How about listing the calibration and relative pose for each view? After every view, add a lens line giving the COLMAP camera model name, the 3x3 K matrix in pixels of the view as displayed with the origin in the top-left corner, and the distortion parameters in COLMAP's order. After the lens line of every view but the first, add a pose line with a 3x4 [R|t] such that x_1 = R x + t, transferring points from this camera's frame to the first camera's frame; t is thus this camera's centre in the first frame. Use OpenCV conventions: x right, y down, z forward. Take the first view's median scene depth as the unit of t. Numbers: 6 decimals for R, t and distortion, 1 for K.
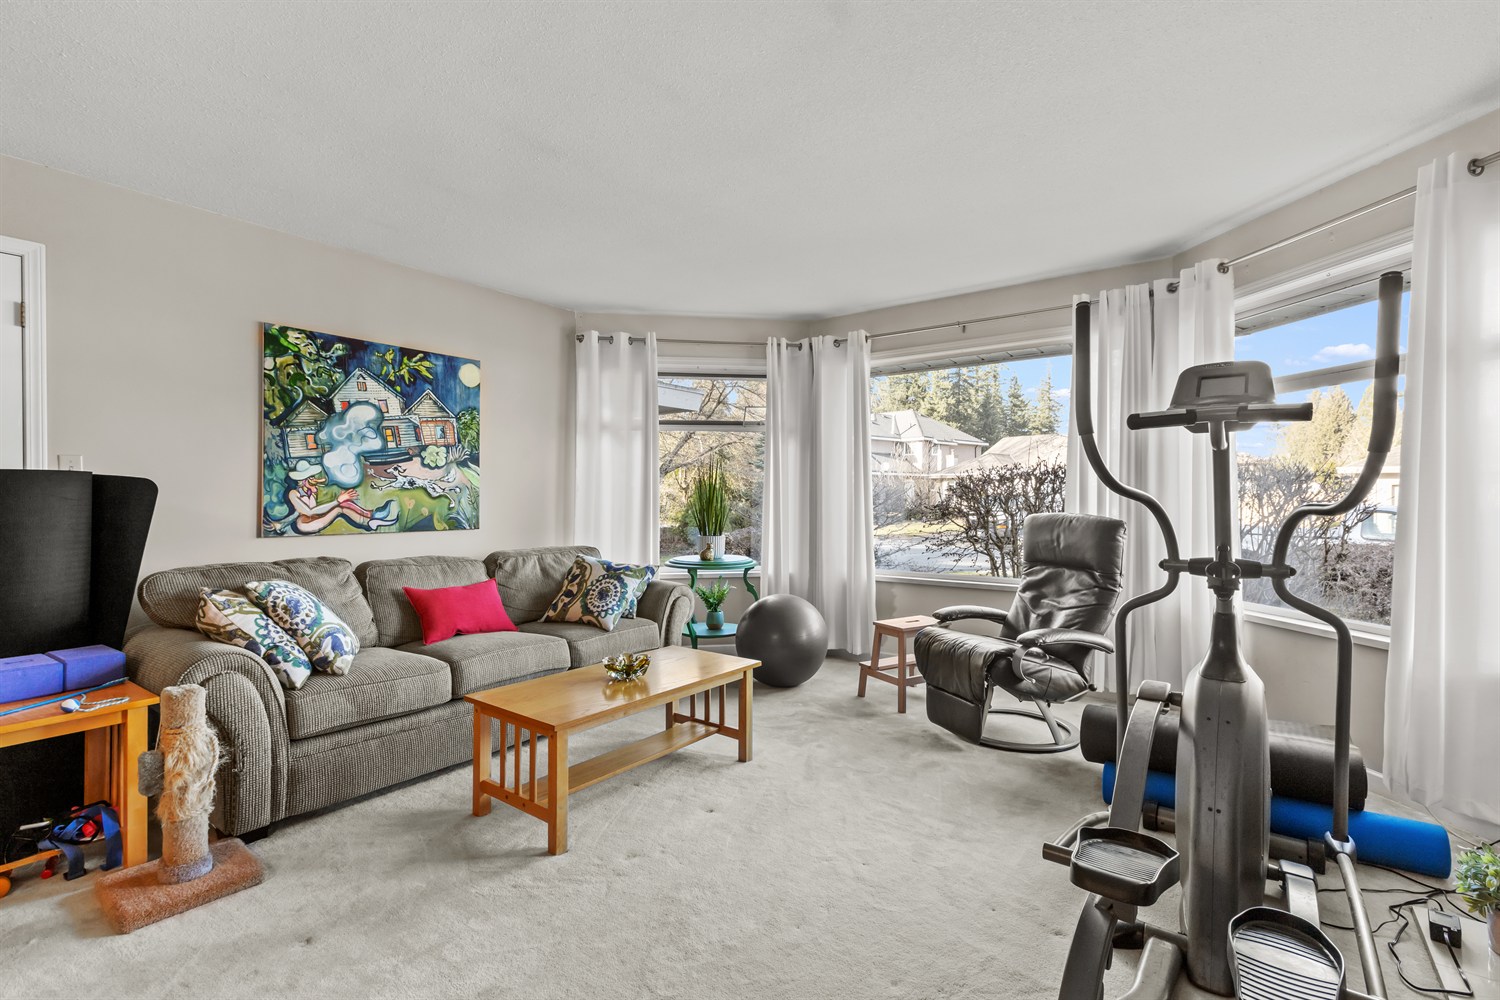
lens RADIAL K [[671.7, 0, 767.2], [0, 671.7, 516.6], [0, 0, 1]] dist [-0.005083, -0.000332]
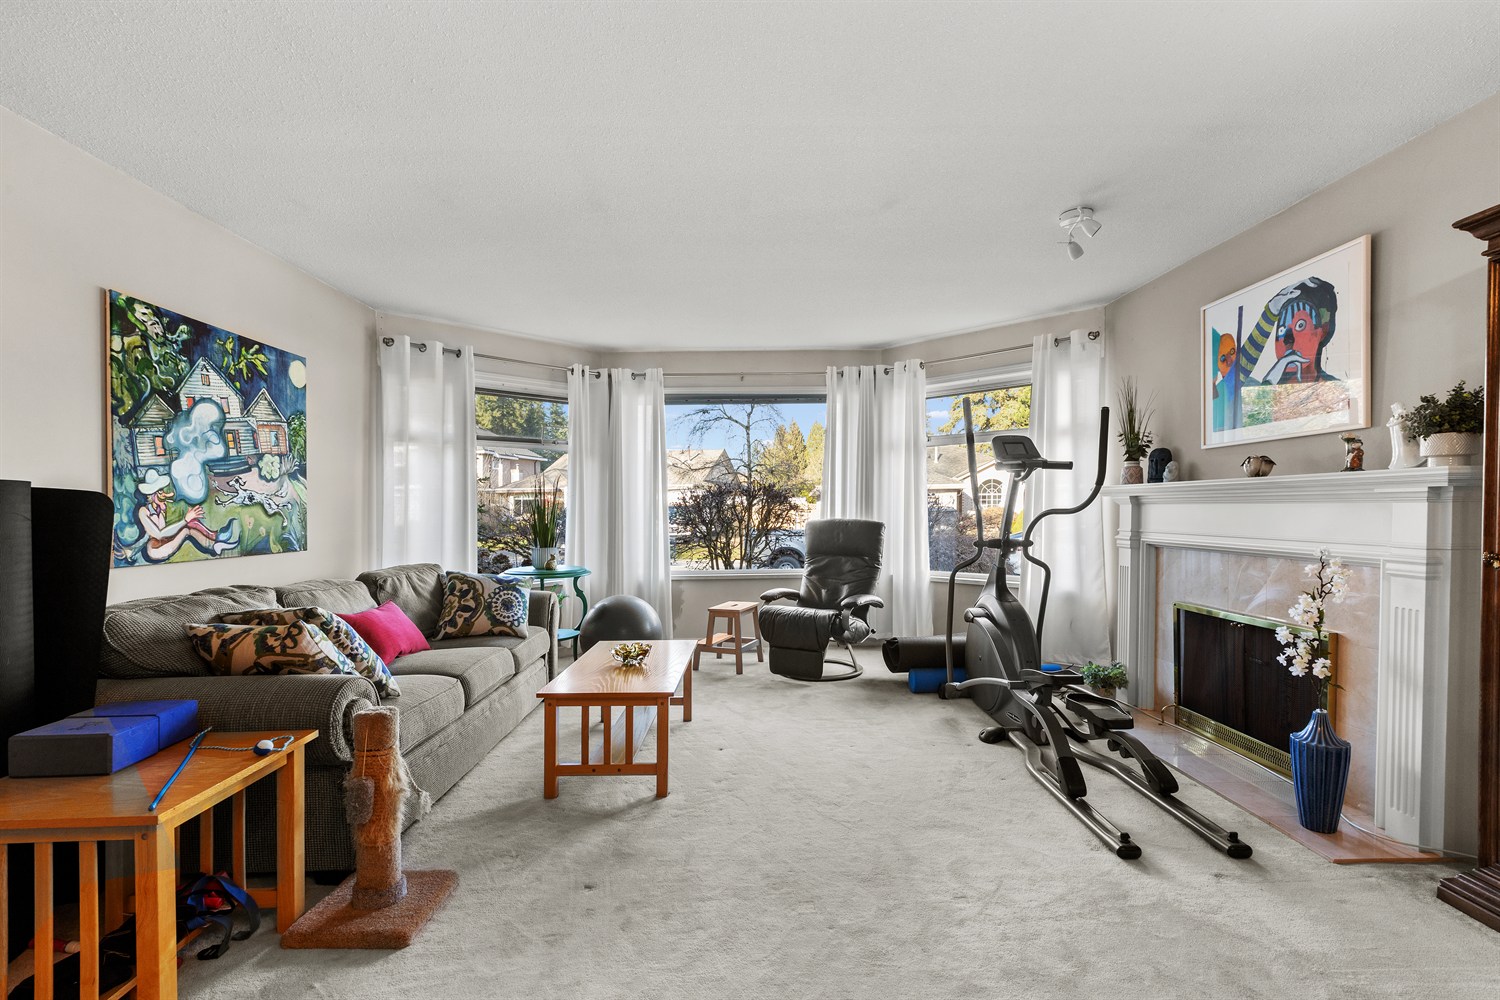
lens RADIAL K [[676.0, 0, 750.6], [0, 676.0, 533.6], [0, 0, 1]] dist [0.013178, -0.005778]
pose [[0.800921, -0.033263, 0.597845, -0.572553], [0.032000, 0.999407, 0.012735, 0.004099], [-0.597914, 0.008932, 0.801511, -0.061698]]
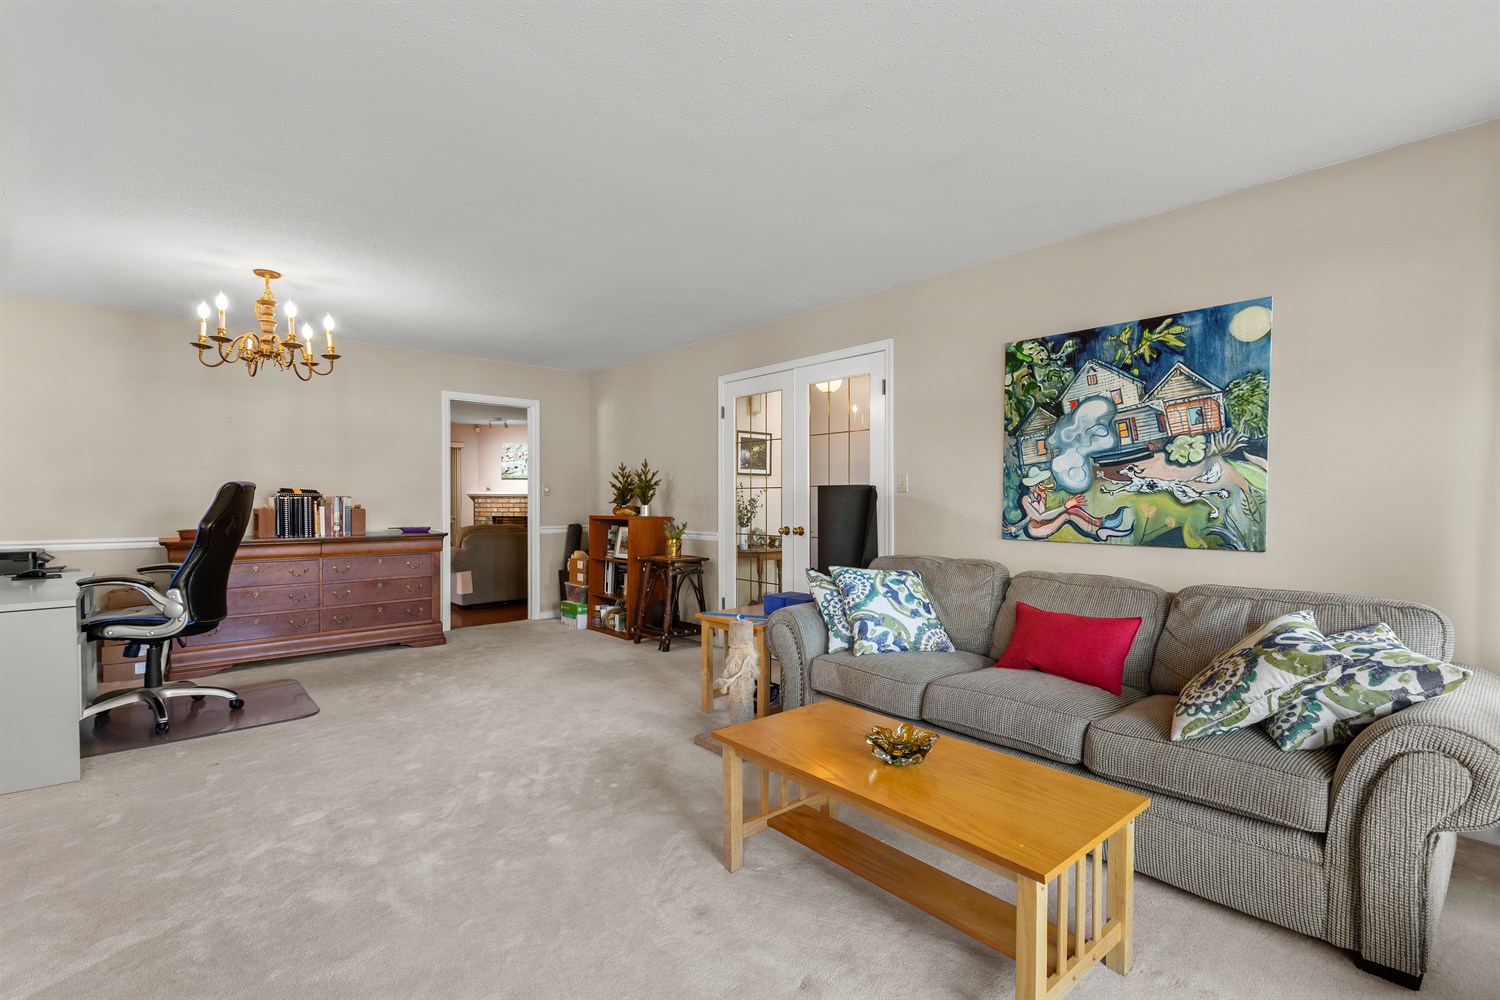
lens RADIAL K [[654.7, 0, 747.4], [0, 654.7, 518.8], [0, 0, 1]] dist [0.002844, 0.000192]
pose [[-0.206014, 0.027201, -0.978171, 0.355396], [-0.033016, 0.998851, 0.034730, -0.023154], [0.977992, 0.039450, -0.204879, 0.732223]]
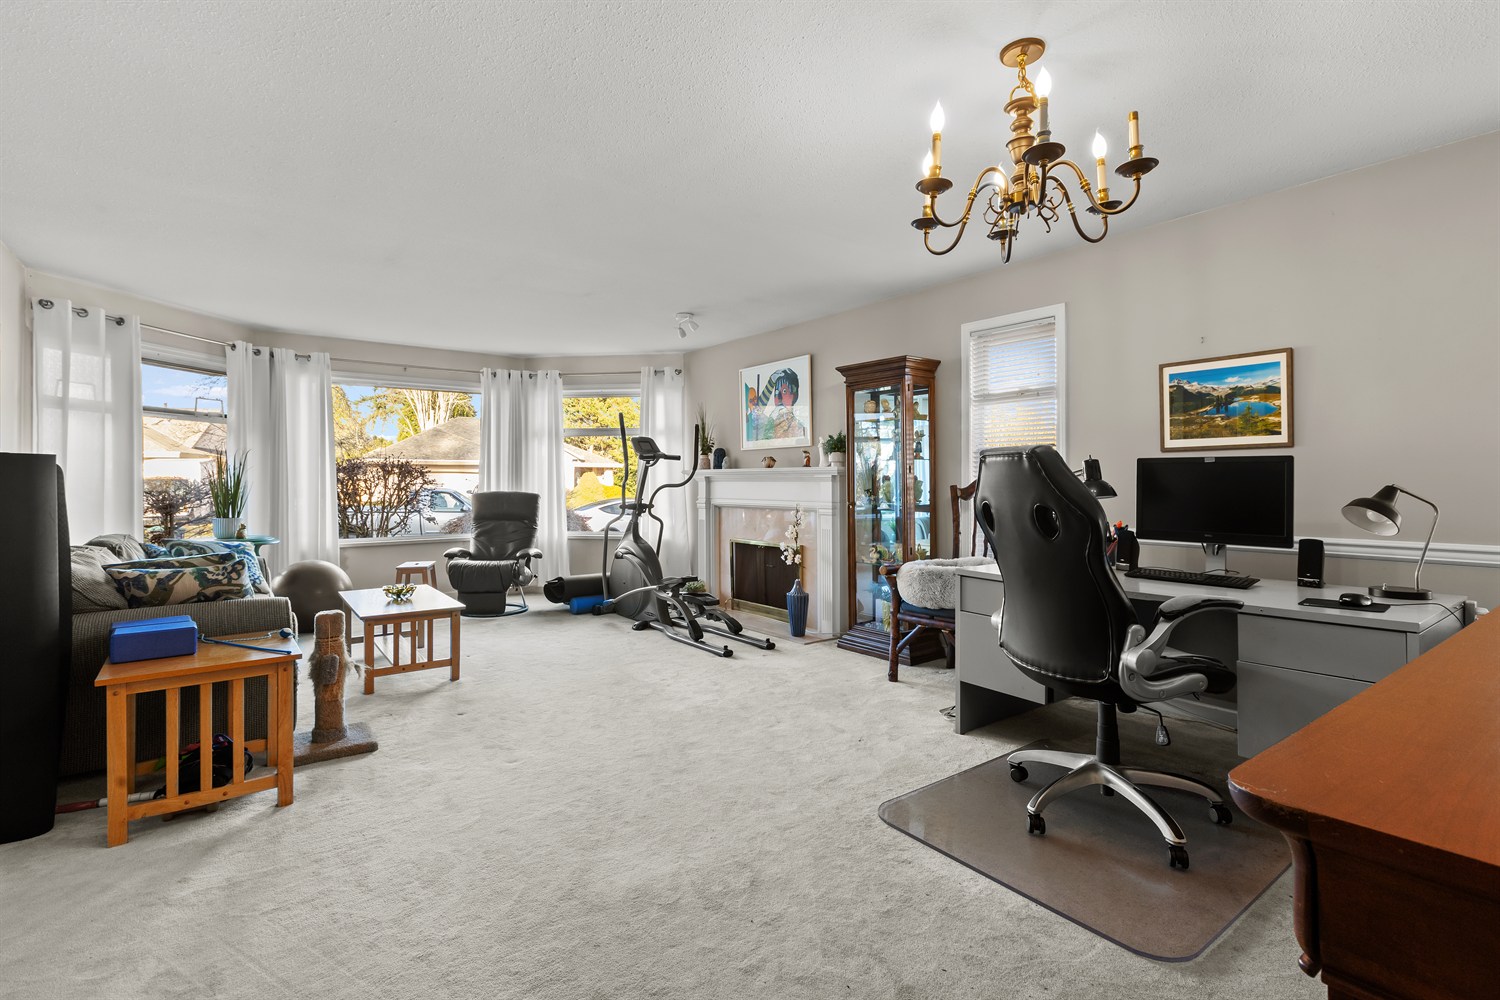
lens RADIAL K [[695.2, 0, 745.5], [0, 695.2, 475.8], [0, 0, 1]] dist [-0.000561, 0.000020]
pose [[0.283902, 0.005906, 0.958835, -1.142597], [0.034348, 0.999277, -0.016326, 0.008281], [-0.958238, 0.037569, 0.283494, -0.172053]]
